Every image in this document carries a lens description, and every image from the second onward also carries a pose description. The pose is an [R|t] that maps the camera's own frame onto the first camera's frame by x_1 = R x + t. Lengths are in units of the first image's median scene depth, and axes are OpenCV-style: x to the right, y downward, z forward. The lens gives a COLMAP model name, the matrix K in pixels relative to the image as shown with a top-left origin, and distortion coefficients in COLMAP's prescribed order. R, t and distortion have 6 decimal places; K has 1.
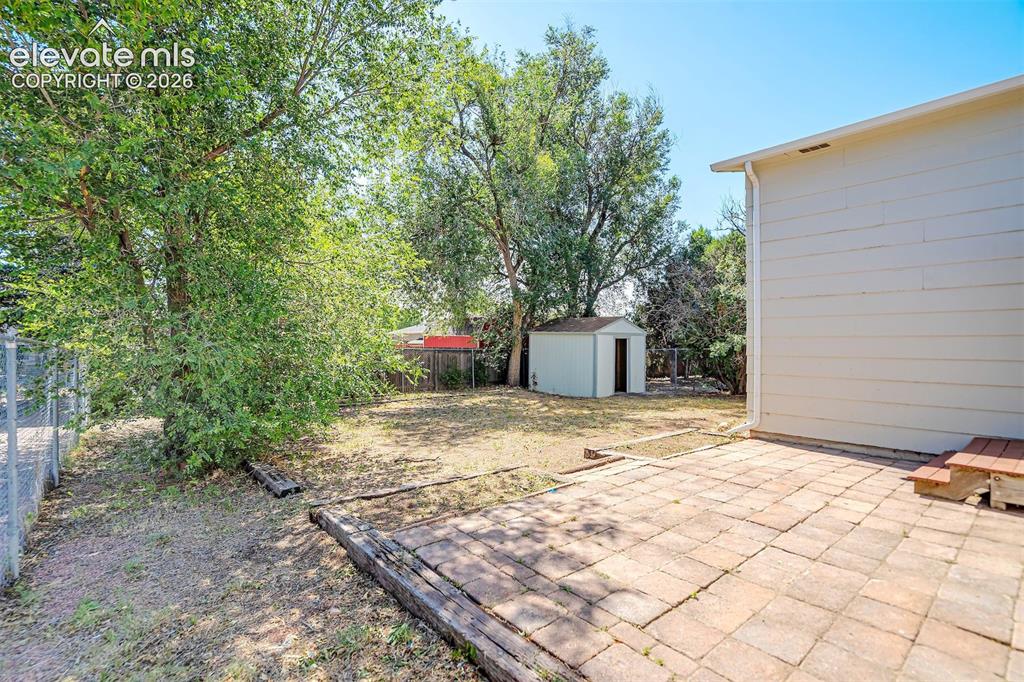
lens RADIAL K [[480.6, 0, 511.4], [0, 480.6, 343.7], [0, 0, 1]] dist [-0.028144, 0.011773]
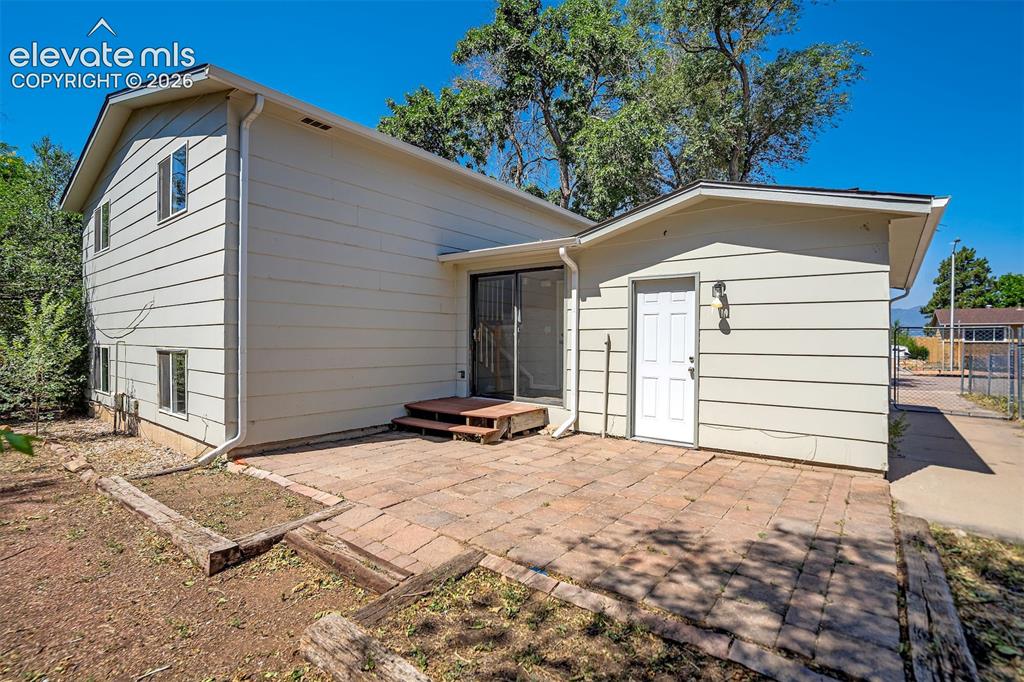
lens RADIAL K [[480.6, 0, 510.6], [0, 480.6, 341.8], [0, 0, 1]] dist [-0.028144, 0.011773]
pose [[-0.218521, -0.005440, 0.975817, -0.640542], [-0.013141, 0.999910, 0.002632, 0.012552], [-0.975744, -0.012248, -0.218573, 1.488231]]
